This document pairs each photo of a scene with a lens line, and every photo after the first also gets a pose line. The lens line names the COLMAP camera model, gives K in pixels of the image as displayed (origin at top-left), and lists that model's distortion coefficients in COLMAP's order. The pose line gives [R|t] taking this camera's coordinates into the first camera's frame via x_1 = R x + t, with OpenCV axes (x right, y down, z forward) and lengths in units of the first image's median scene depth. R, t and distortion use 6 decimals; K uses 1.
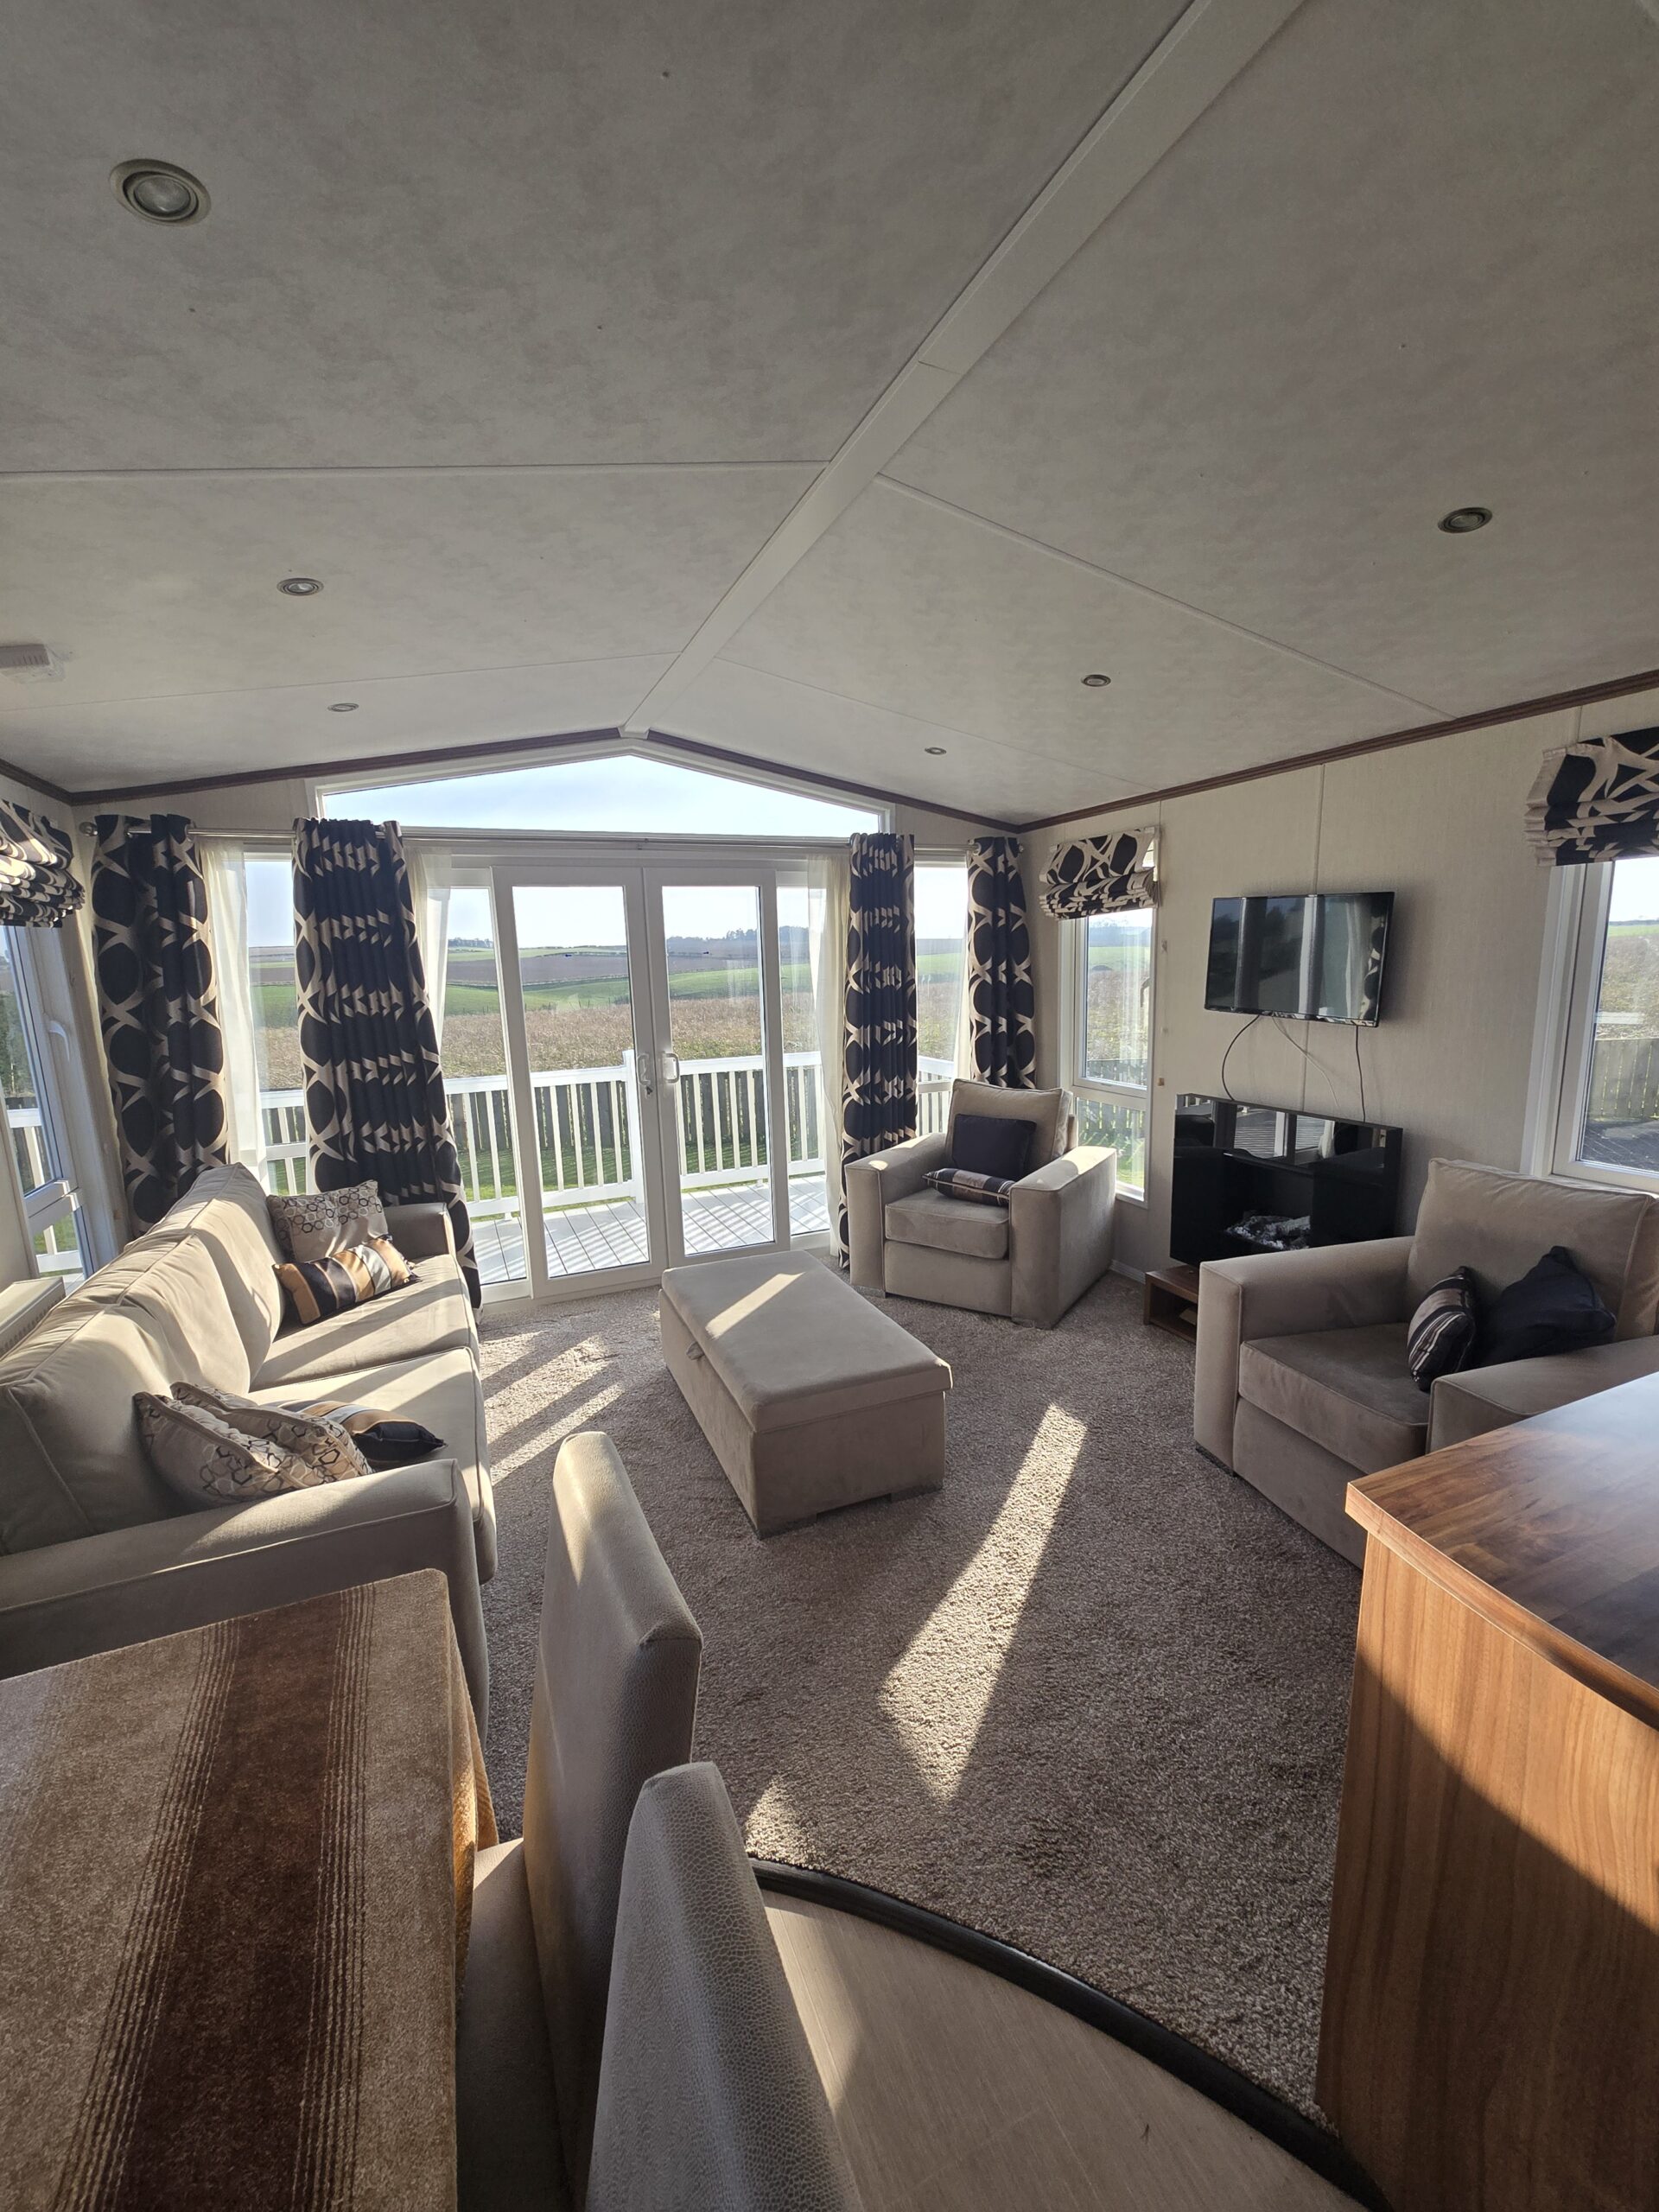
lens RADIAL K [[898.6, 0, 838.0], [0, 898.6, 1116.3], [0, 0, 1]] dist [-0.000058, -0.001279]
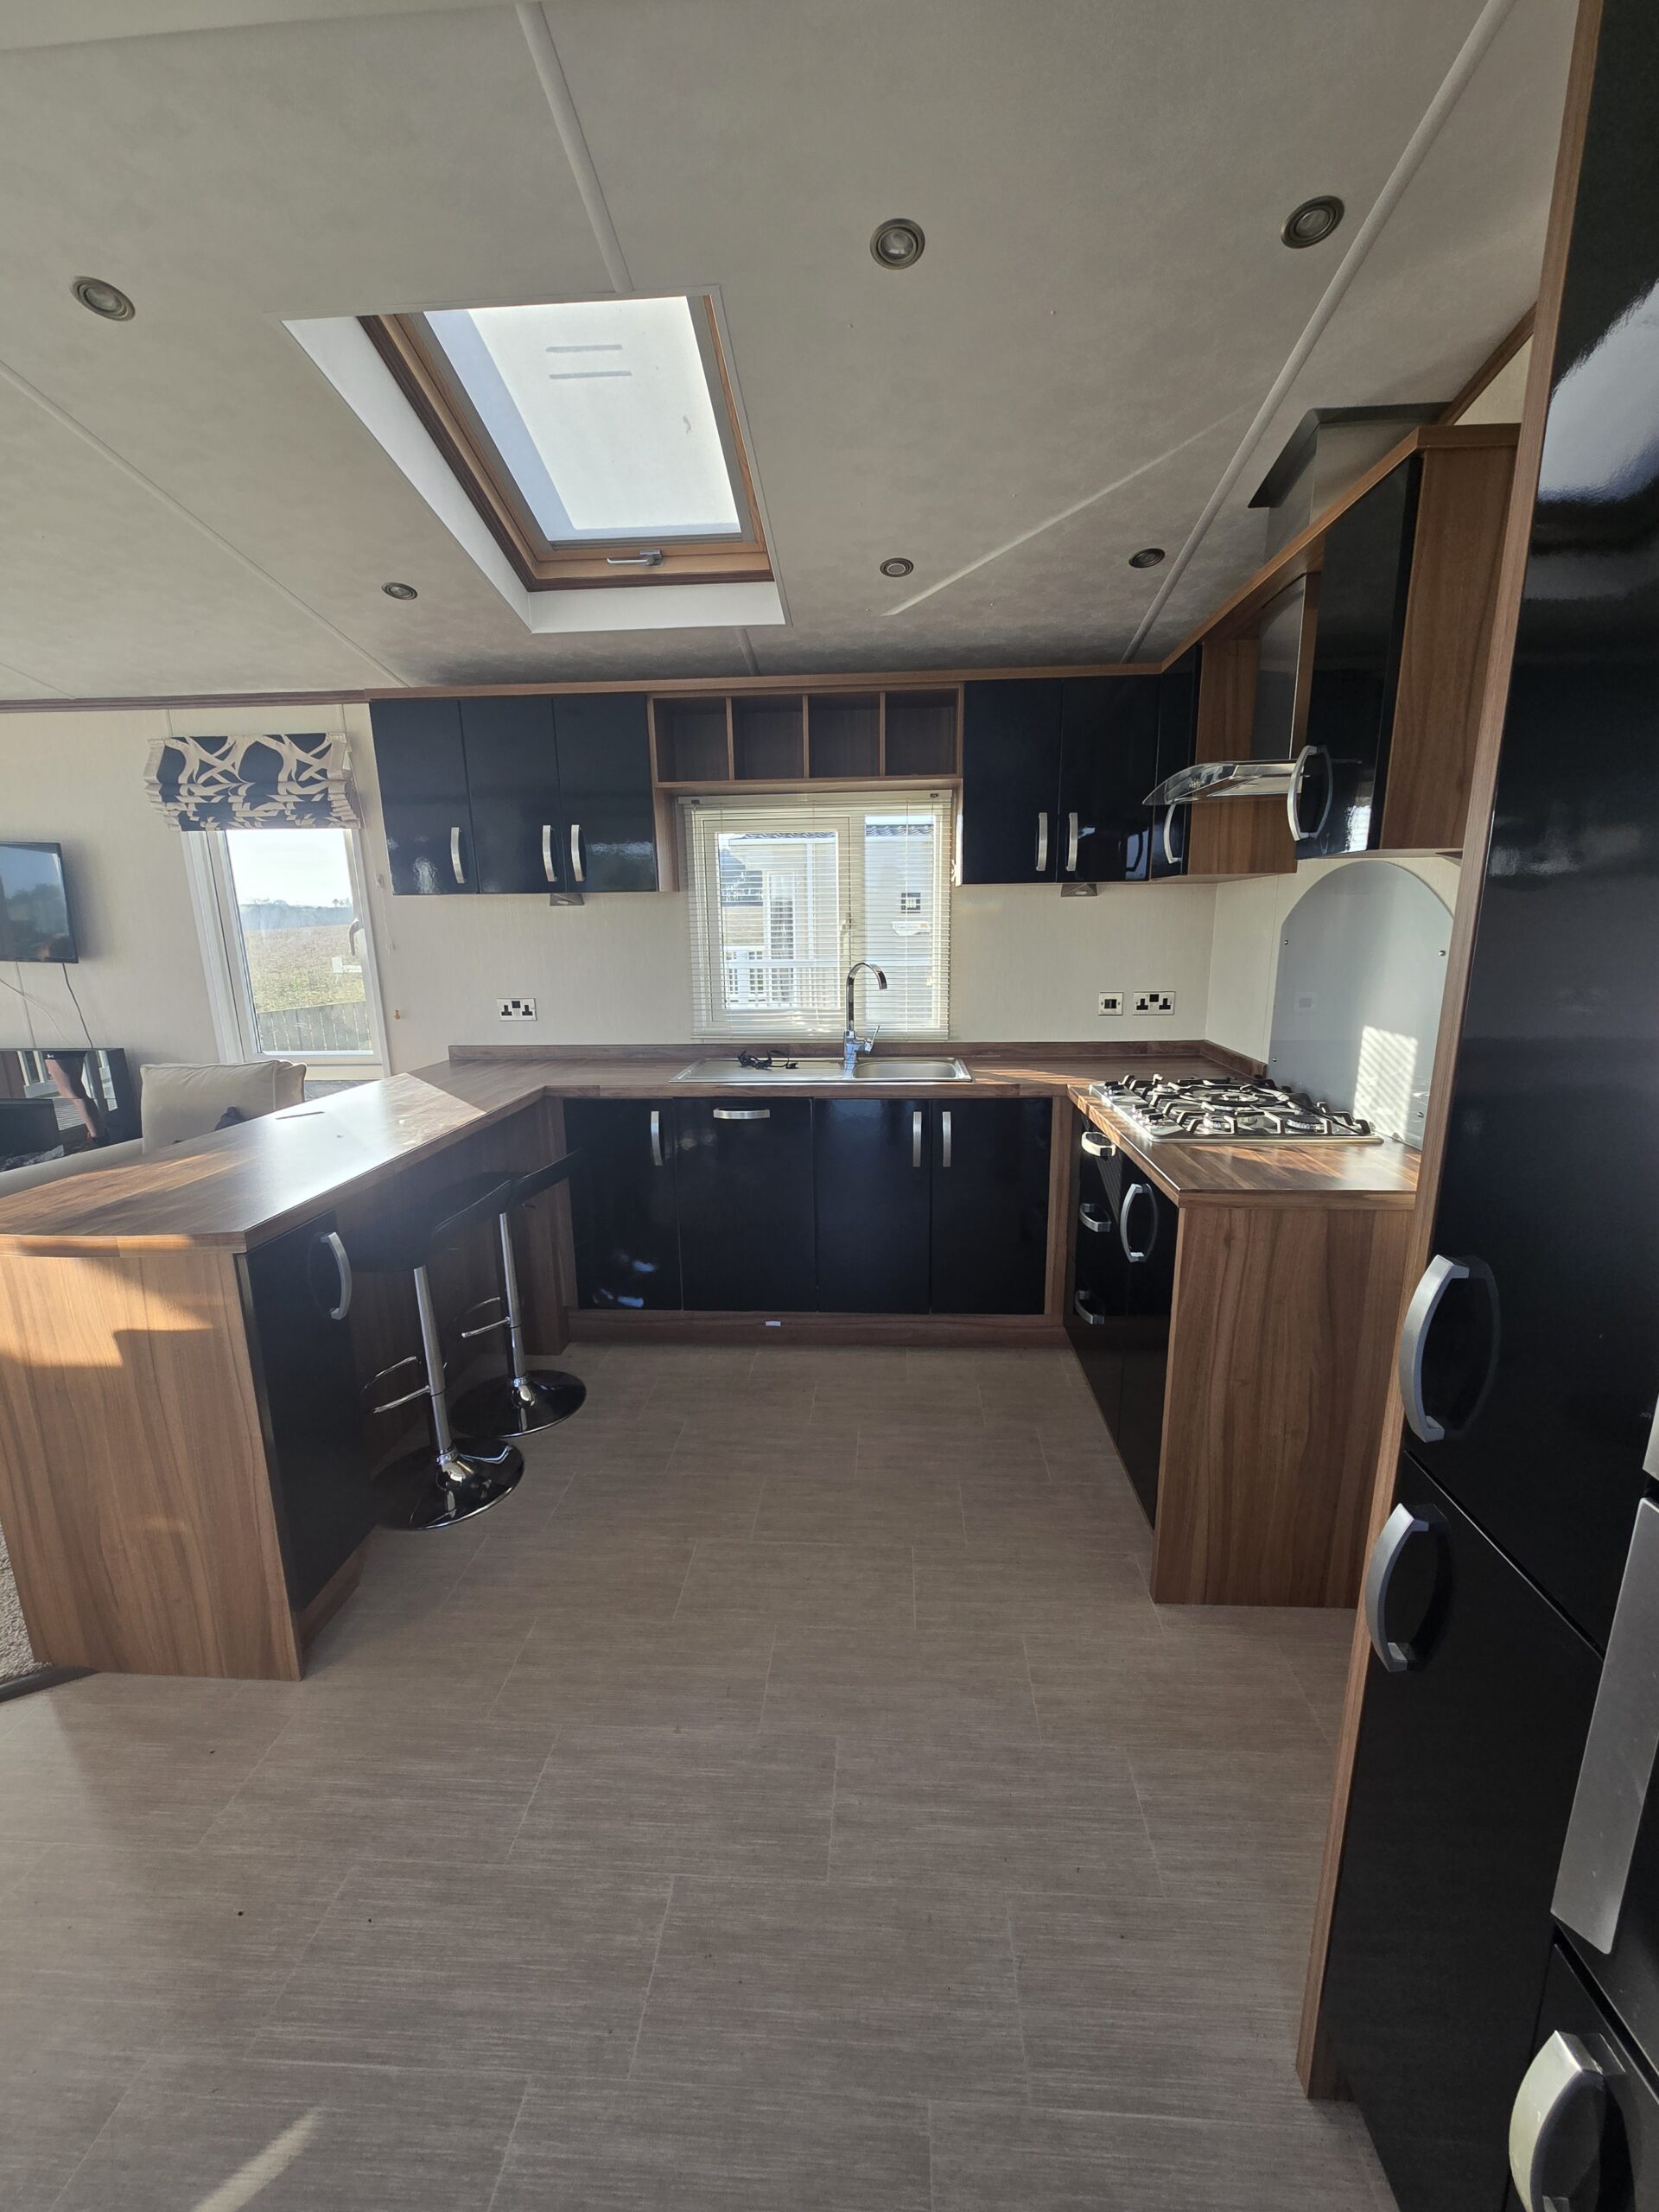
lens RADIAL K [[898.6, 0, 834.0], [0, 898.6, 1118.9], [0, 0, 1]] dist [-0.000058, -0.001279]
pose [[0.459611, -0.175626, 0.870582, 0.013829], [0.152402, 0.981308, 0.117505, 0.084564], [-0.874947, 0.078671, 0.477786, -0.290844]]
